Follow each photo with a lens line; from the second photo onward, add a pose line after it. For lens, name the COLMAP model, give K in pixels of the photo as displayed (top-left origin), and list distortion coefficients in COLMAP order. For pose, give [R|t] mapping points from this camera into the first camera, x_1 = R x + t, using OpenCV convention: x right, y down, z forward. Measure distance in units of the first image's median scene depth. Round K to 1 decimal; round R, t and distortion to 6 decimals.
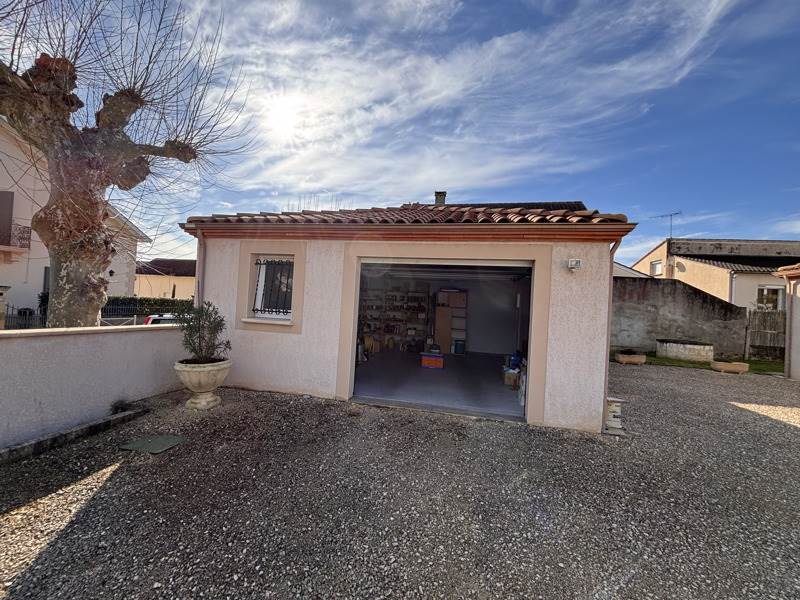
lens RADIAL K [[324.2, 0, 401.2], [0, 324.2, 300.2], [0, 0, 1]] dist [-0.000935, -0.000146]
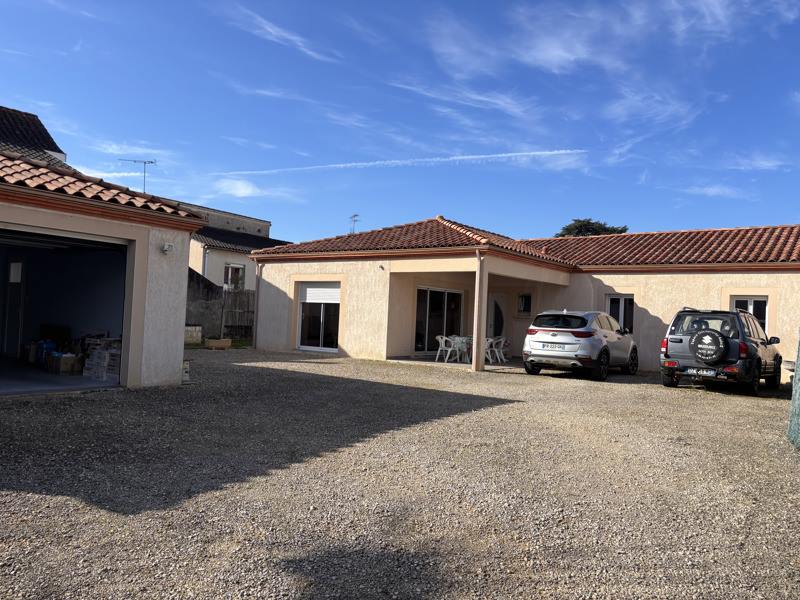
lens RADIAL K [[607.8, 0, 400.1], [0, 607.8, 300.1], [0, 0, 1]] dist [0.001775, 0.000303]
pose [[0.409757, -0.006777, 0.912170, -0.436598], [-0.036805, 0.999035, 0.023955, -0.000928], [-0.911452, -0.043388, 0.409112, -0.265949]]
